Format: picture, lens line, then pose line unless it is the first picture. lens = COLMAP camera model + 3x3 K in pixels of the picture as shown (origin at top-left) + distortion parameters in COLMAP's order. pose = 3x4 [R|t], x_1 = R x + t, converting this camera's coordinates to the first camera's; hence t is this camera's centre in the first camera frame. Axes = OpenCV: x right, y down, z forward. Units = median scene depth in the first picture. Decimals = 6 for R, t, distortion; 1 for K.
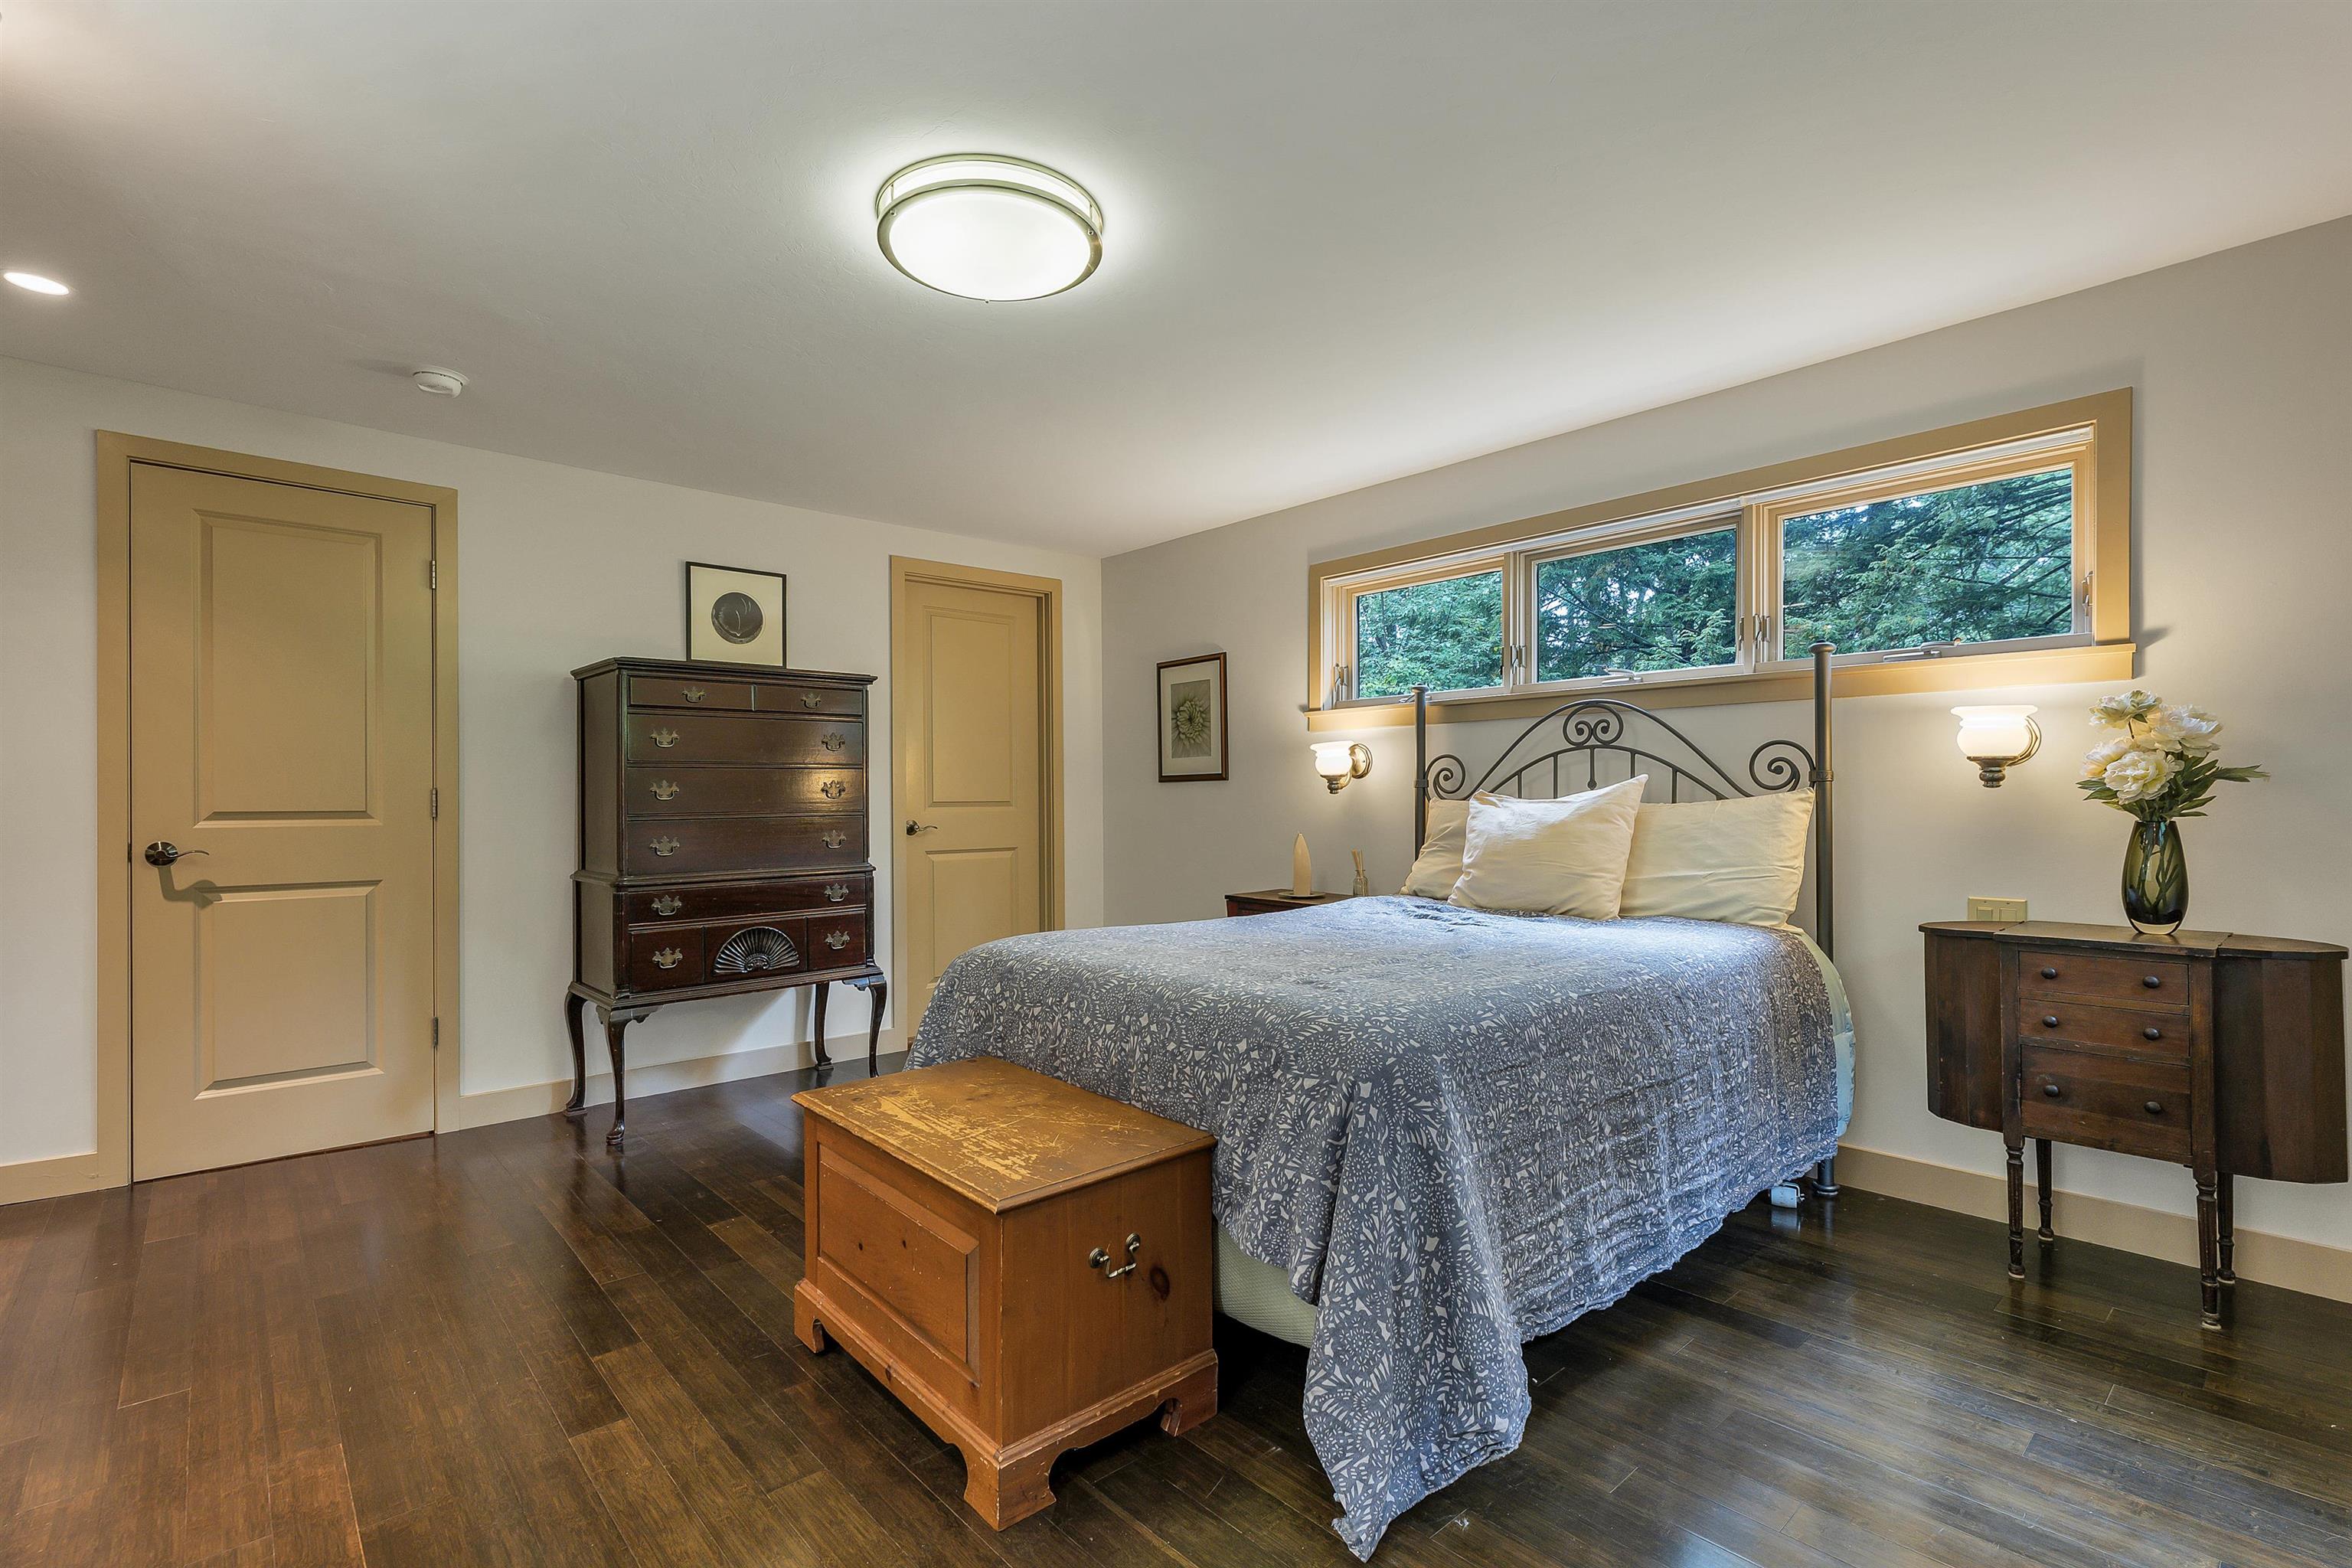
lens RADIAL K [[1093.2, 0, 1172.9], [0, 1093.2, 796.2], [0, 0, 1]] dist [-0.001879, 0.001053]
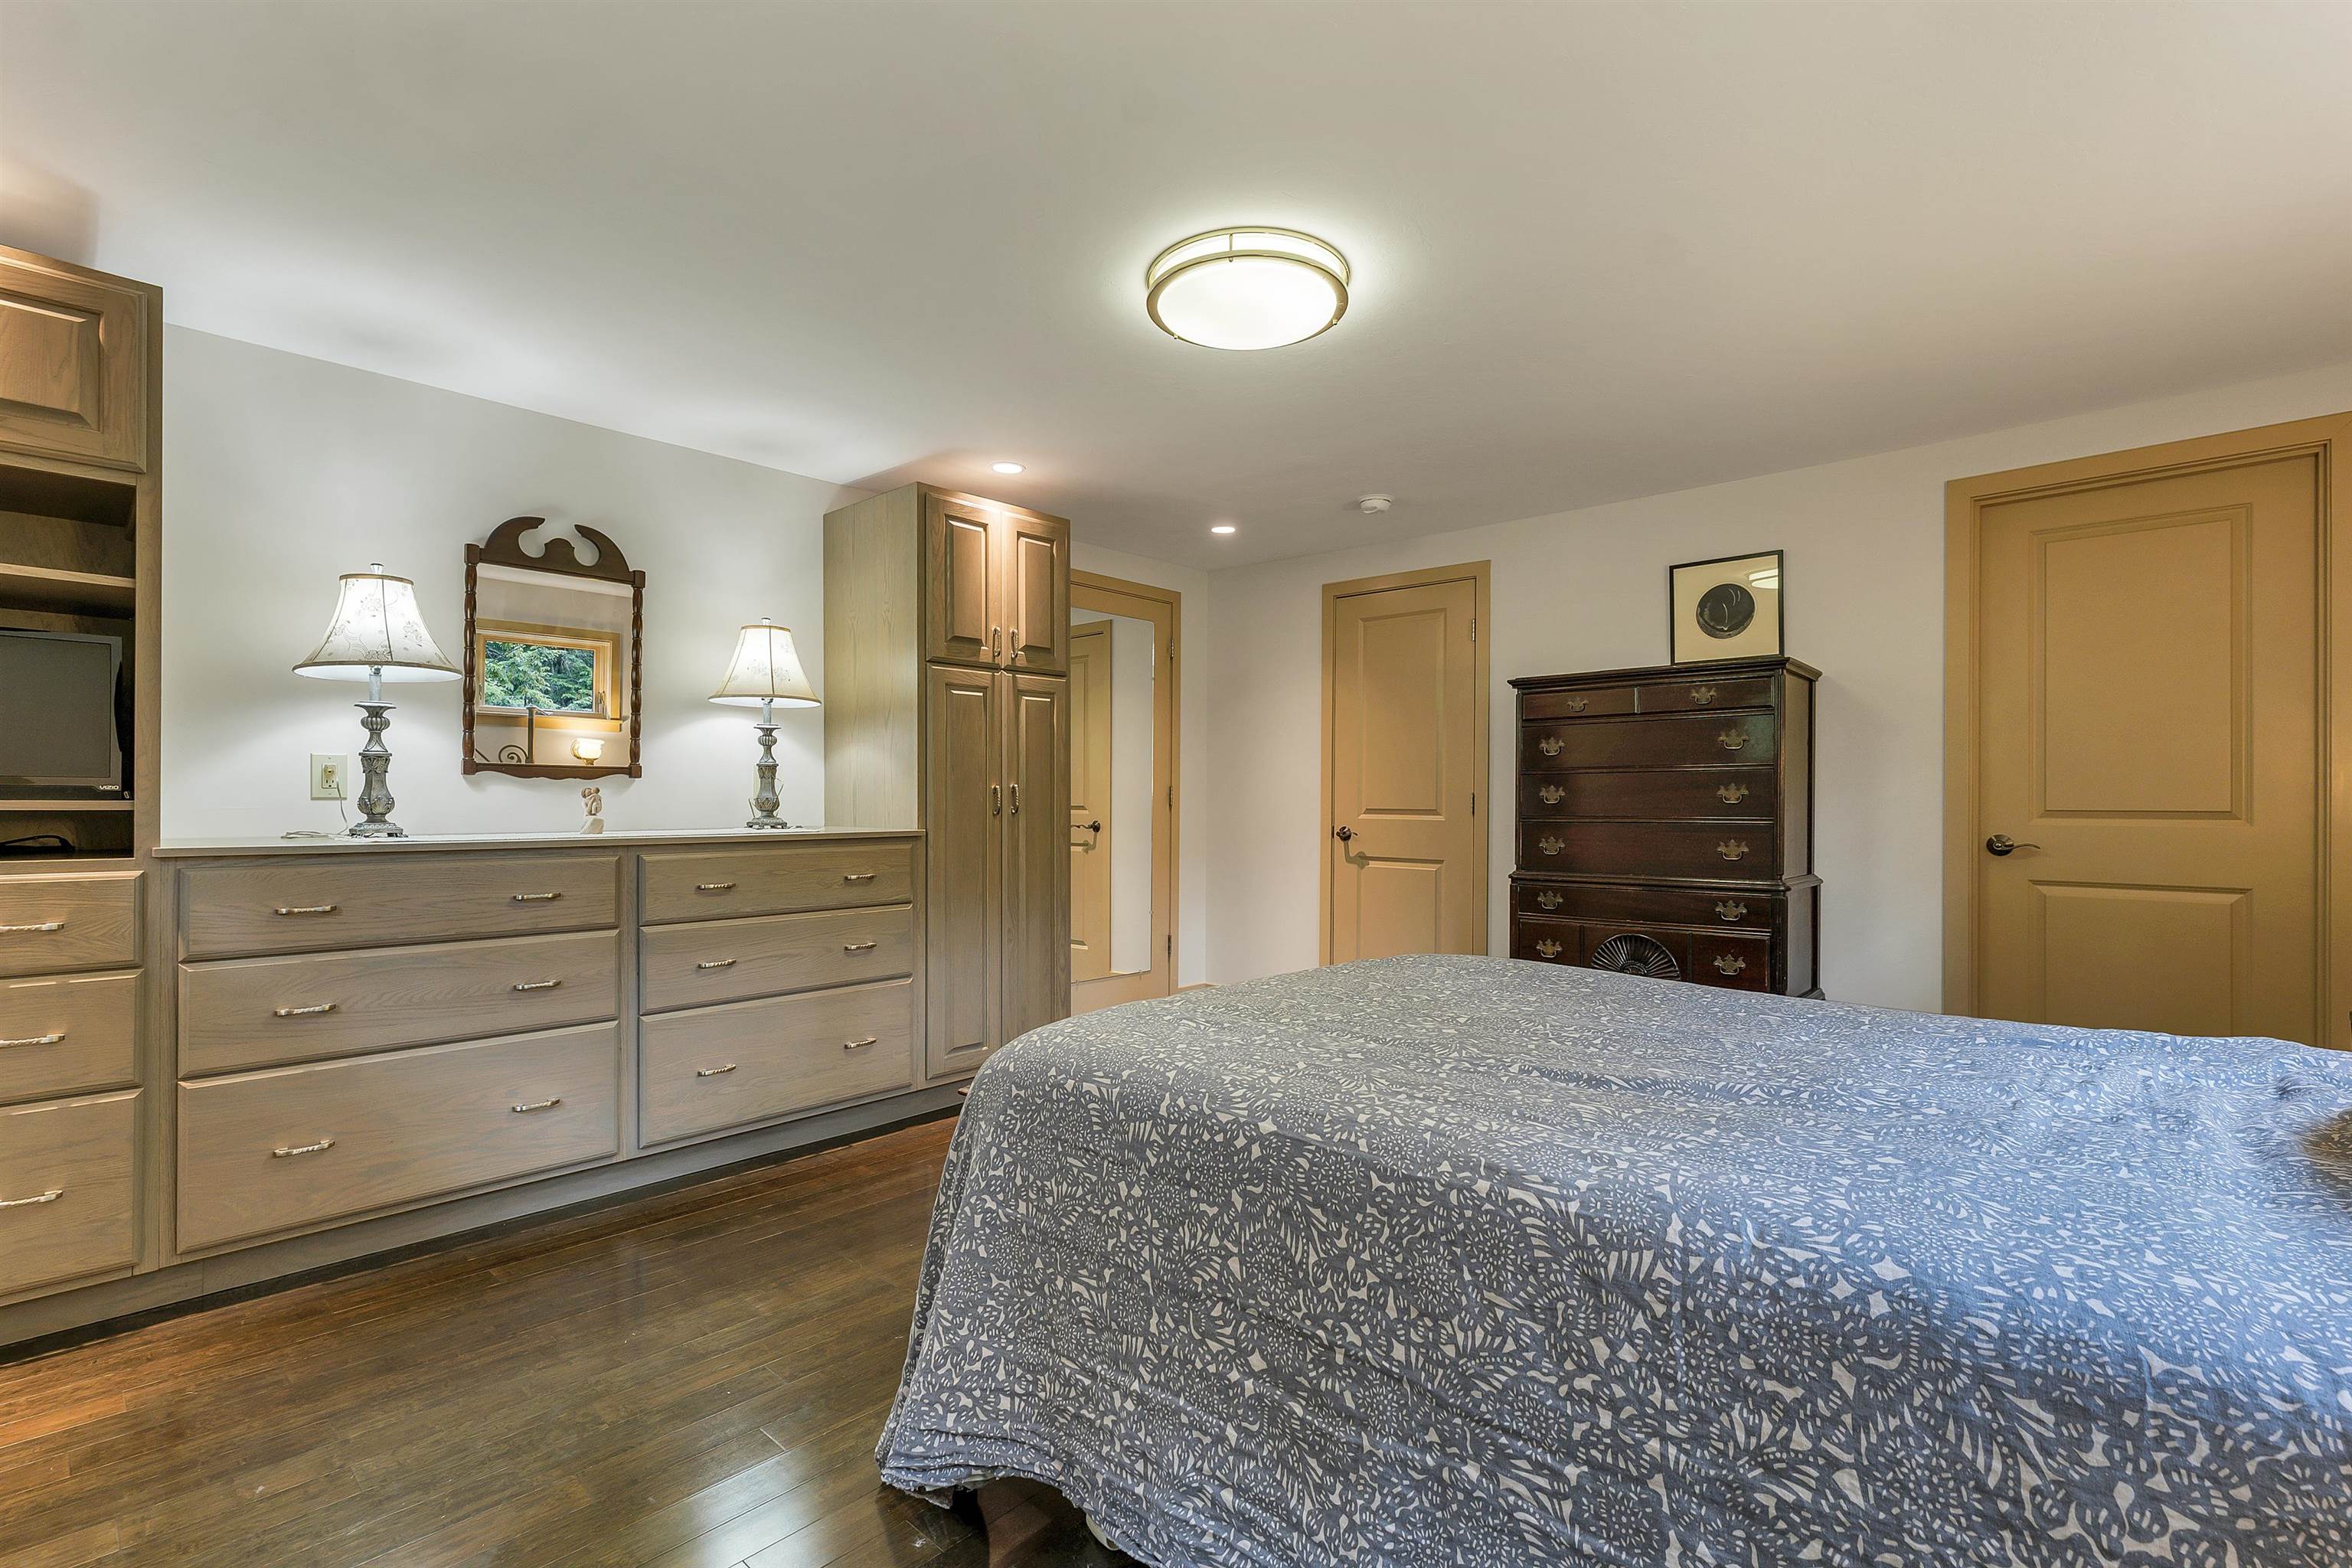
lens RADIAL K [[1093.2, 0, 1176.6], [0, 1093.2, 787.2], [0, 0, 1]] dist [-0.001879, 0.001053]
pose [[0.071966, -0.005785, -0.997390, 0.456976], [-0.002554, 0.999979, -0.005984, -0.004071], [0.997404, 0.002978, 0.071949, 0.417027]]
